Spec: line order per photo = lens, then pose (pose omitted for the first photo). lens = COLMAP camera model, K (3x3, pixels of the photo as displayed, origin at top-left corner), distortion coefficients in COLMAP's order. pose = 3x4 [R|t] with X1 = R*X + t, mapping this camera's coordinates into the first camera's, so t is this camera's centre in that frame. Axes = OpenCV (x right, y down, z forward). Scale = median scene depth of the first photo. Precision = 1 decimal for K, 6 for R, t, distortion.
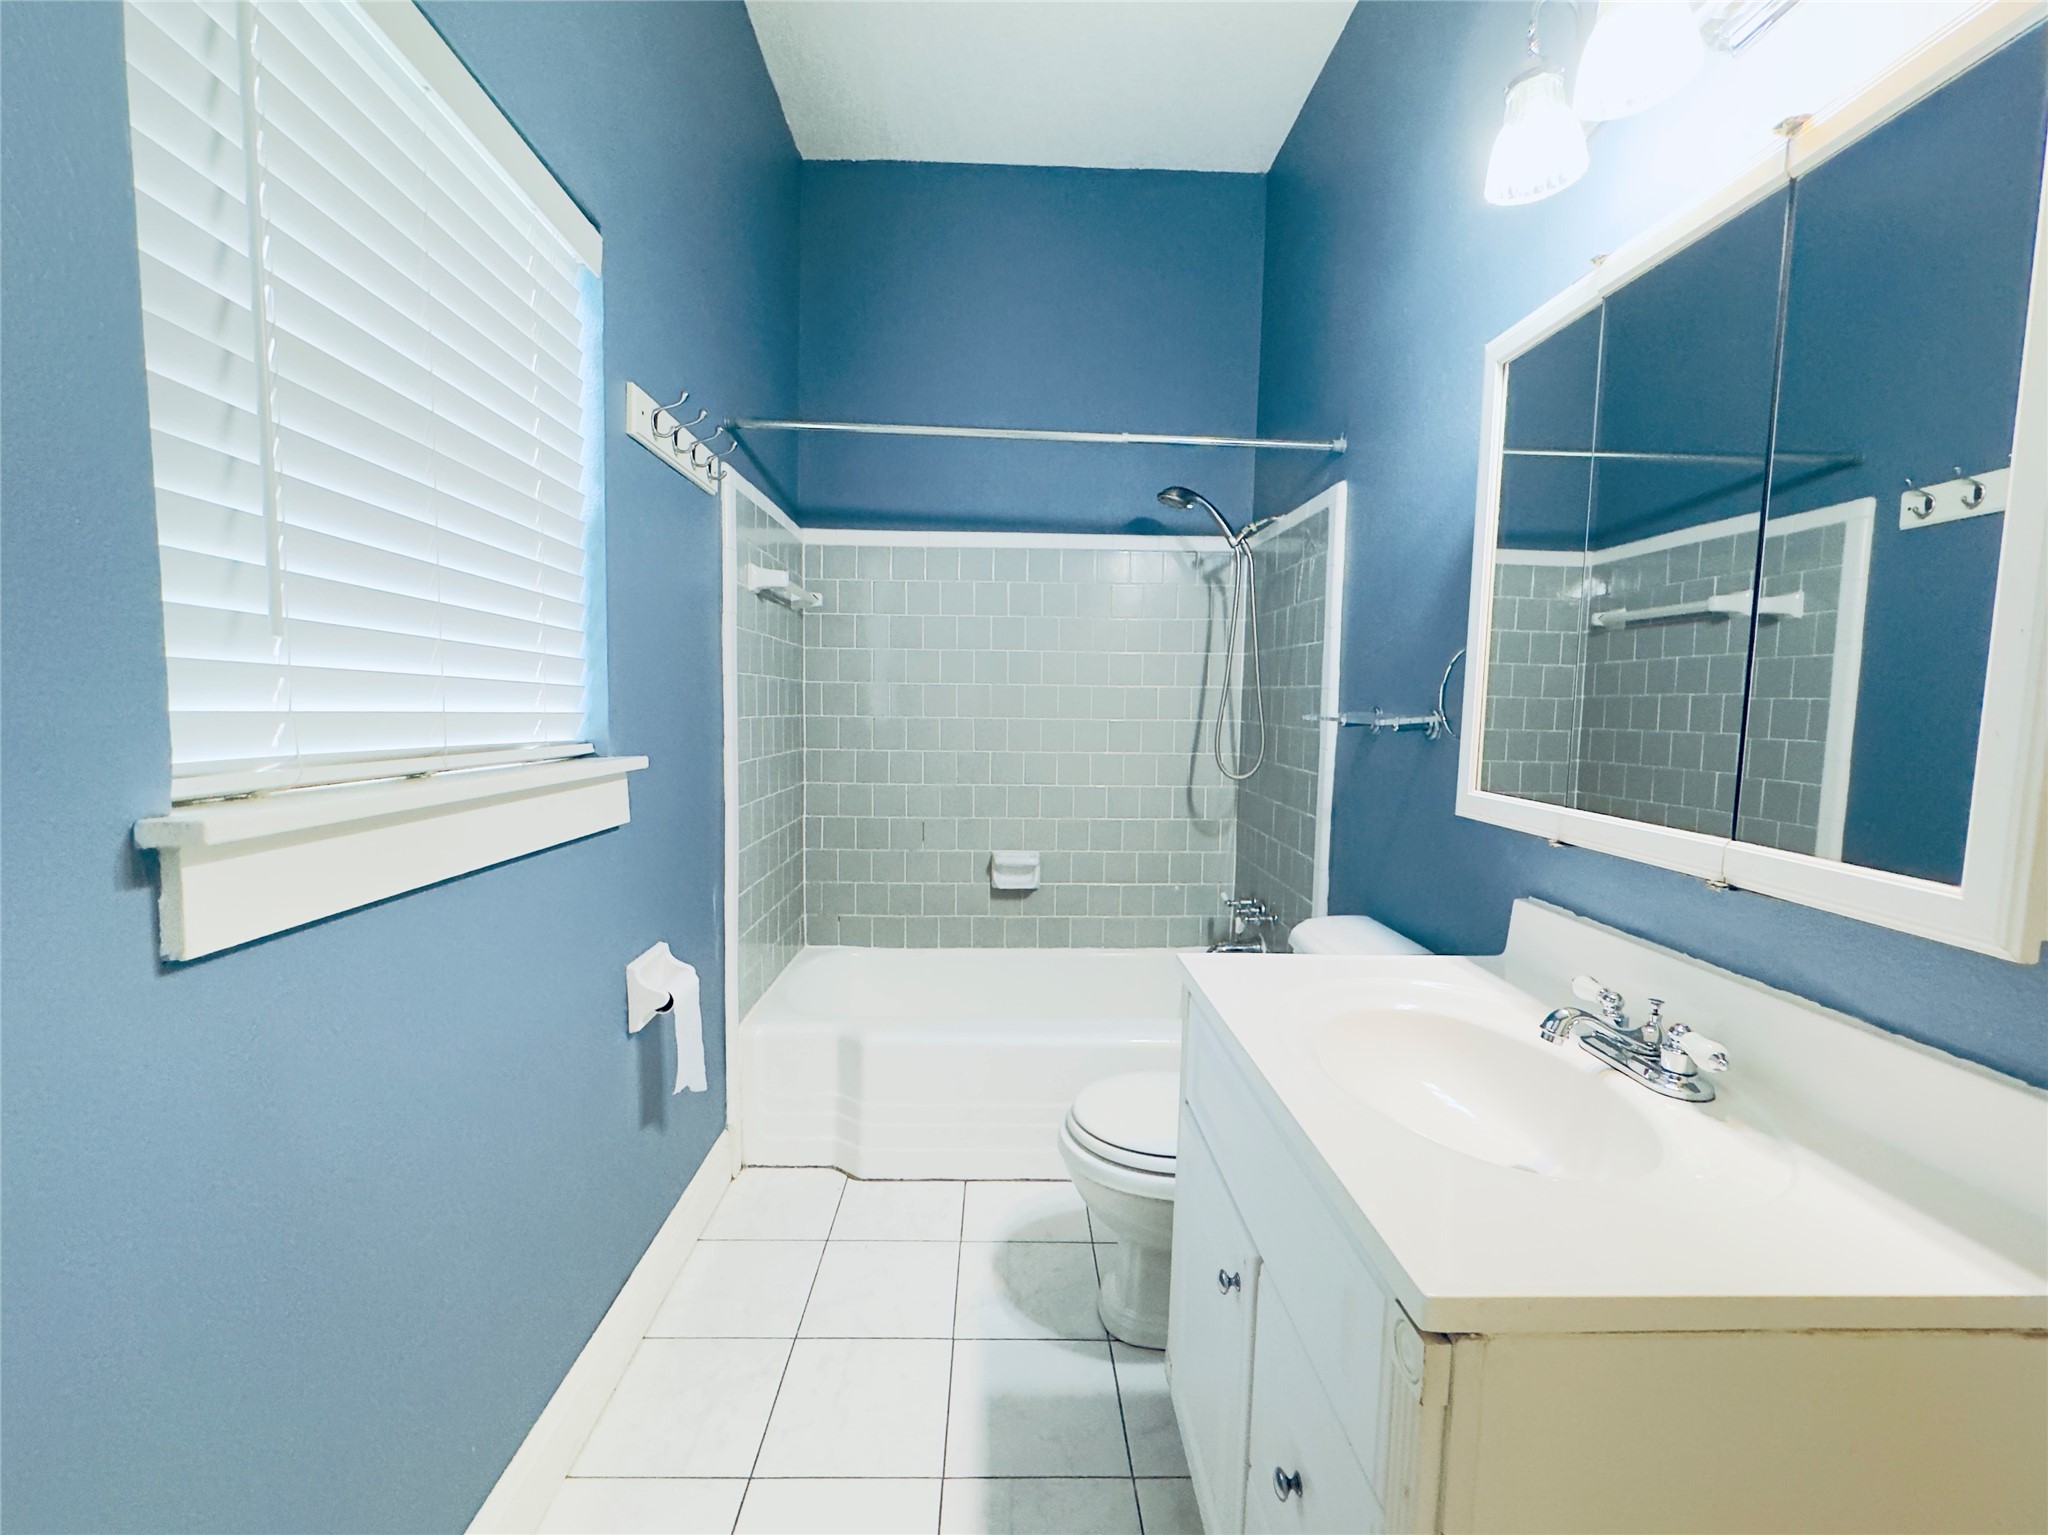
lens RADIAL K [[862.3, 0, 1019.8], [0, 862.3, 770.8], [0, 0, 1]] dist [-0.001808, 0.000141]
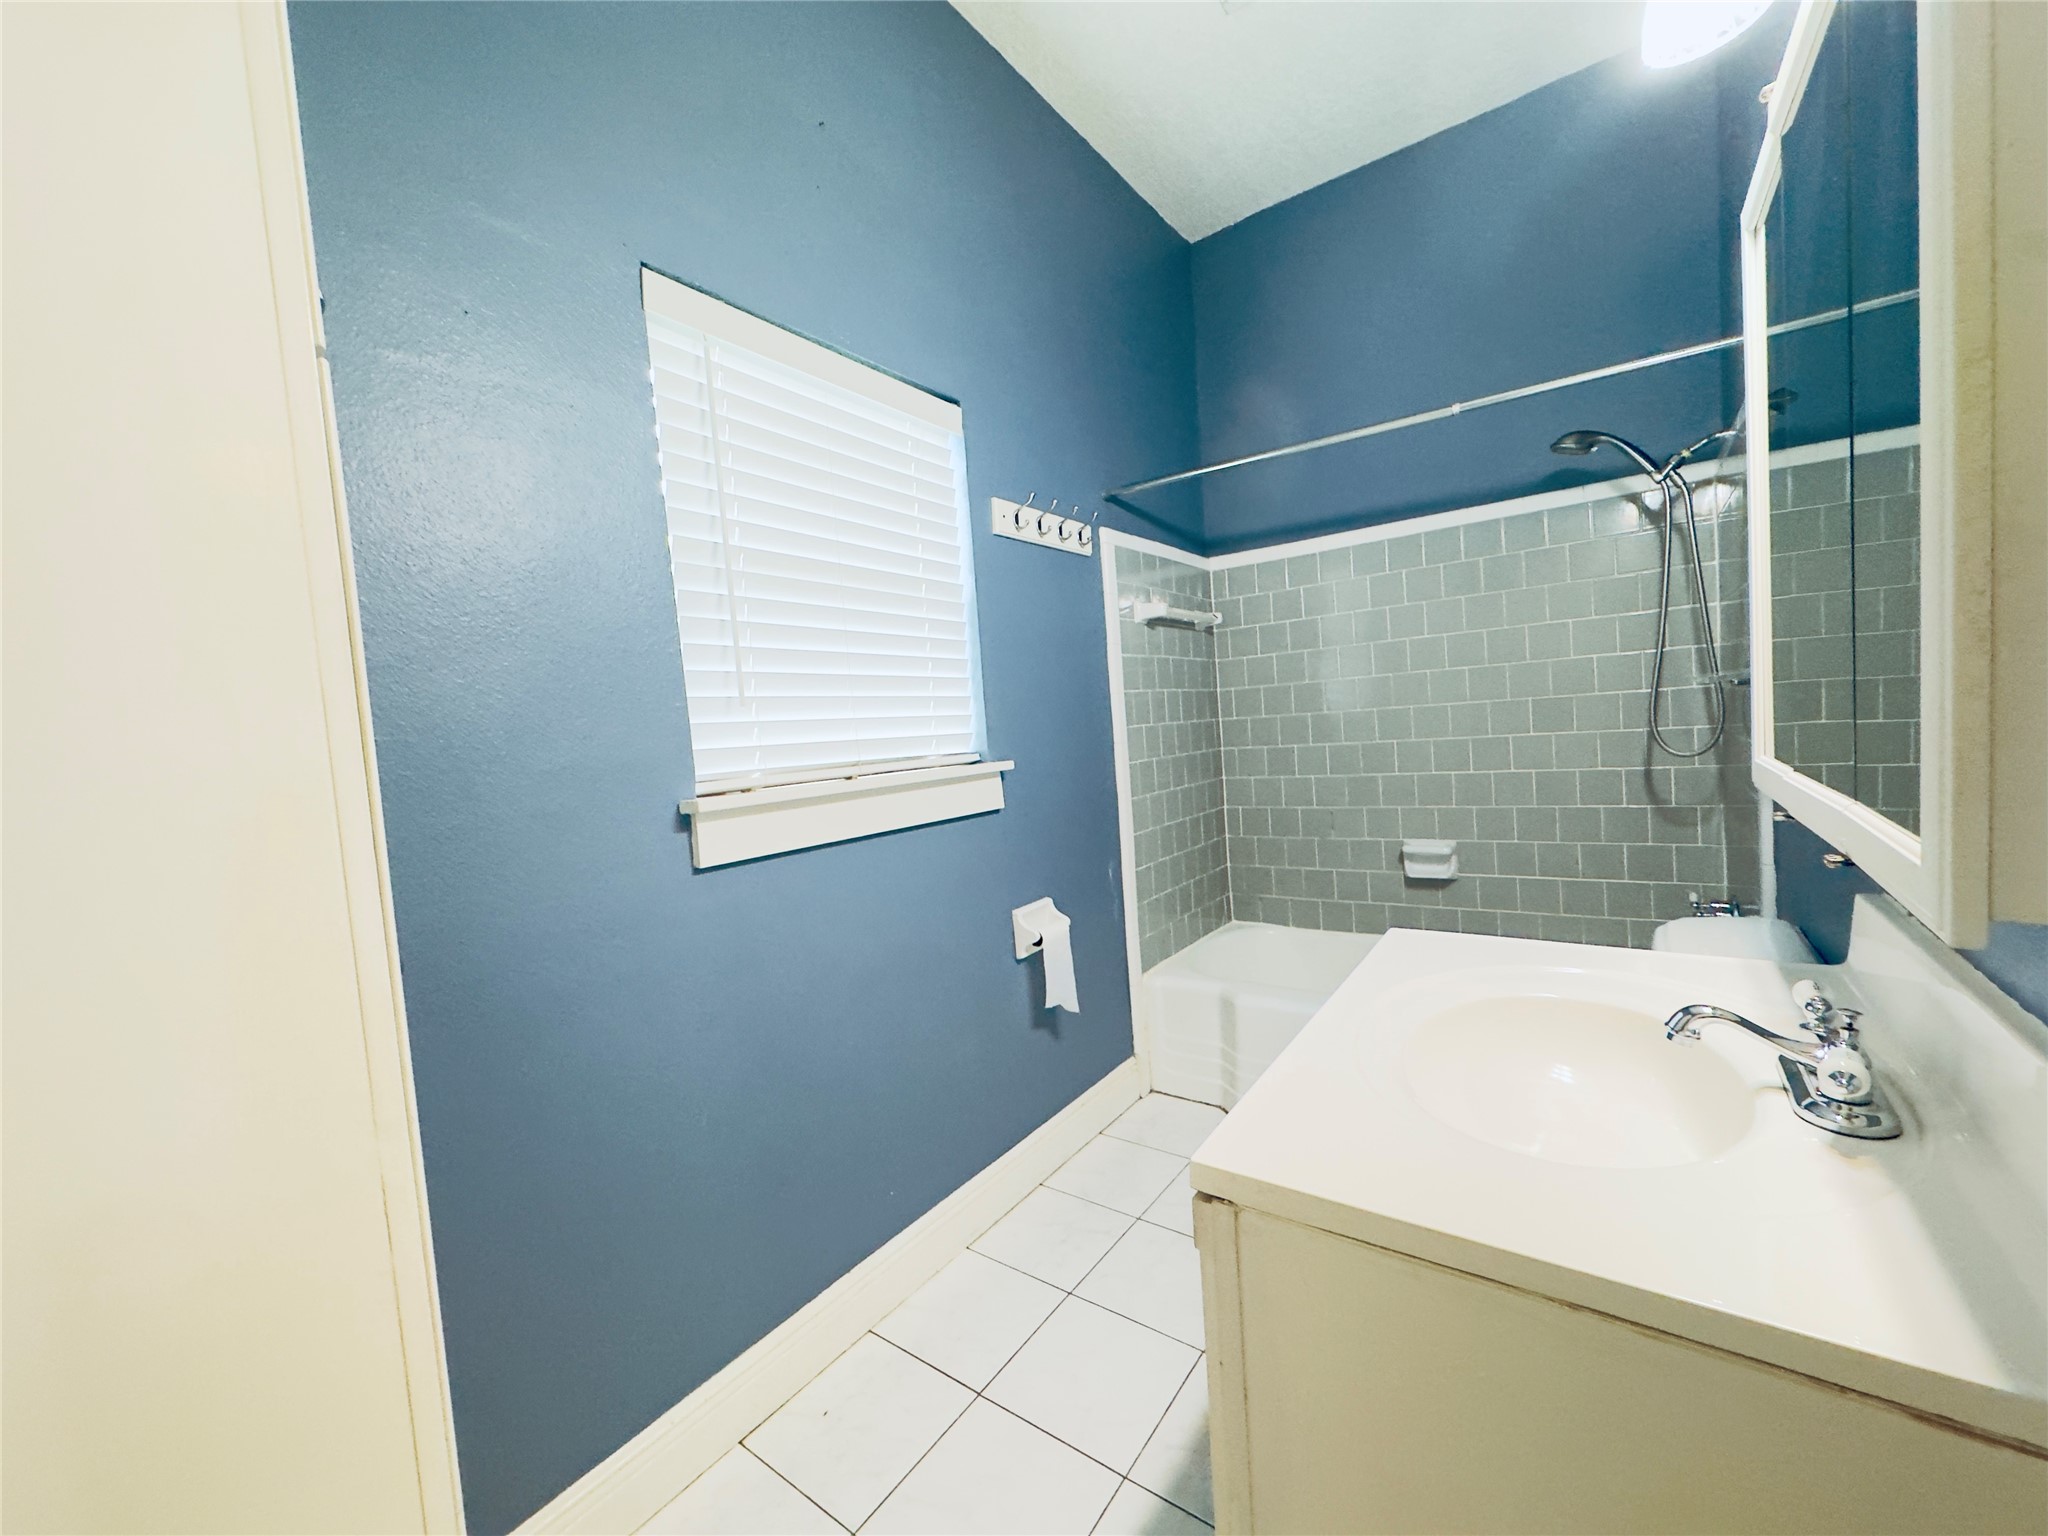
lens RADIAL K [[814.7, 0, 1025.6], [0, 814.7, 771.5], [0, 0, 1]] dist [-0.003487, 0.000811]
pose [[0.787741, -0.037346, -0.614874, 0.276271], [0.037074, 0.999225, -0.013193, 0.013224], [0.614890, -0.012403, 0.788515, -0.020815]]
